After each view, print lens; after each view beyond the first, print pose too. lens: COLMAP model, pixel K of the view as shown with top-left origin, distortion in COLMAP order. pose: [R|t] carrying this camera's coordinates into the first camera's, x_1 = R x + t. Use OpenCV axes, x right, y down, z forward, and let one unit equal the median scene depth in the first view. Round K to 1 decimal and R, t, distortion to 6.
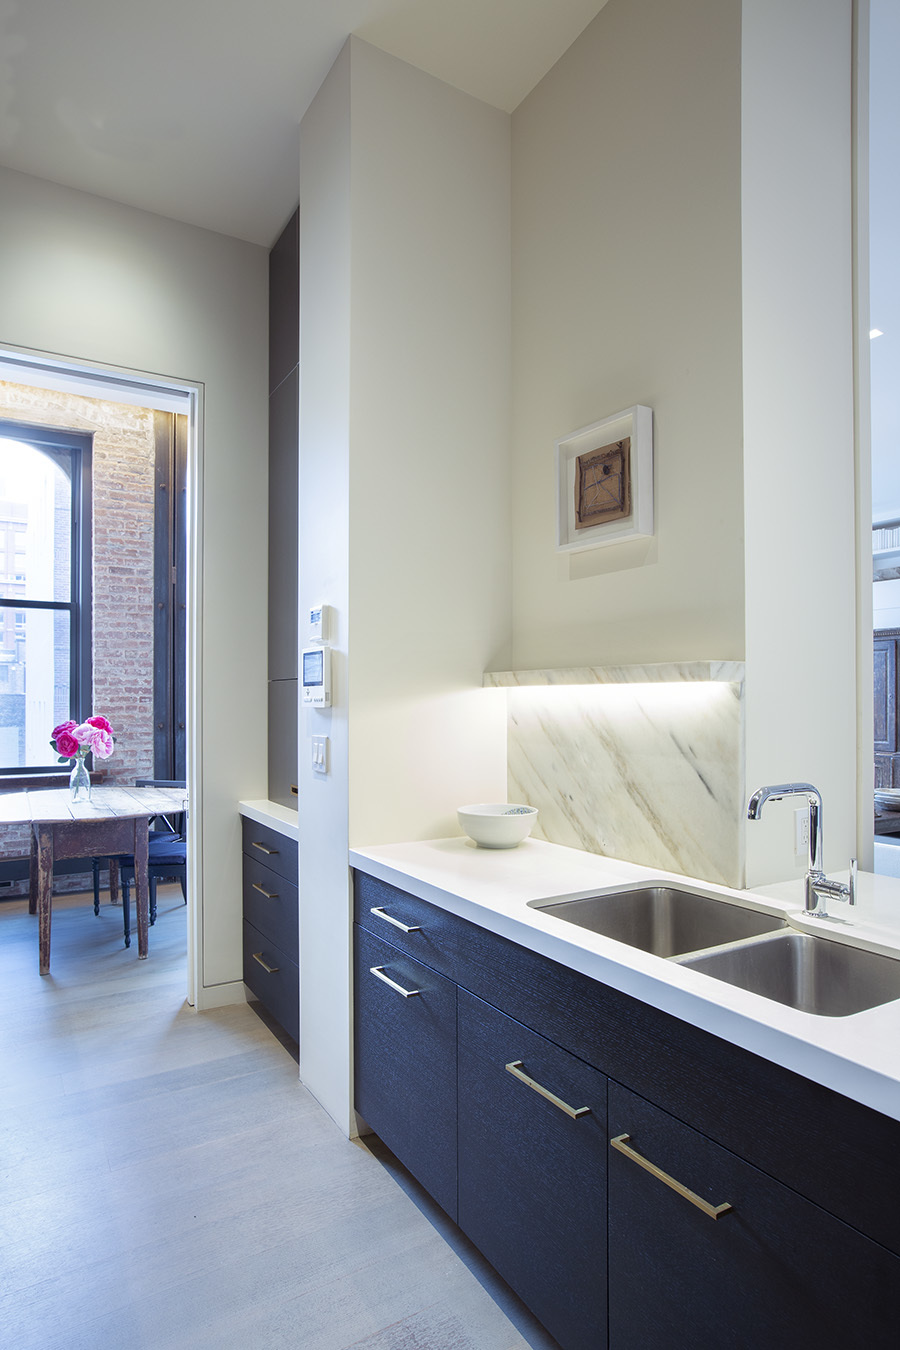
lens RADIAL K [[770.3, 0, 455.1], [0, 770.3, 681.3], [0, 0, 1]] dist [-0.031515, 0.000037]
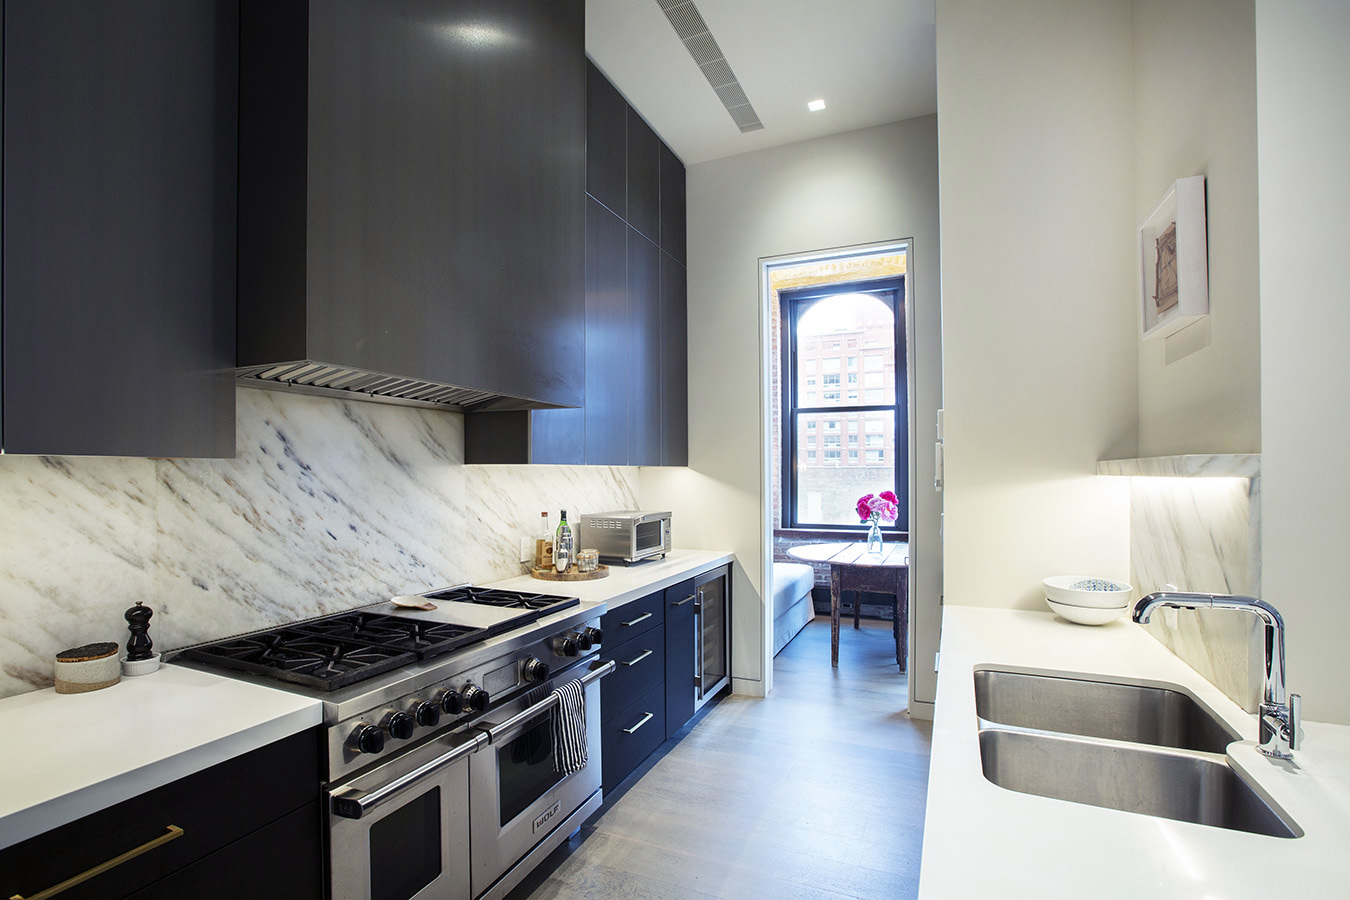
lens RADIAL K [[622.0, 0, 658.7], [0, 622.0, 472.9], [0, 0, 1]] dist [0.003981, 0.002830]
pose [[0.603922, 0.000610, -0.797043, 0.211882], [0.016349, 0.999780, 0.013152, -0.009810], [0.796876, -0.020974, 0.603779, 0.011020]]
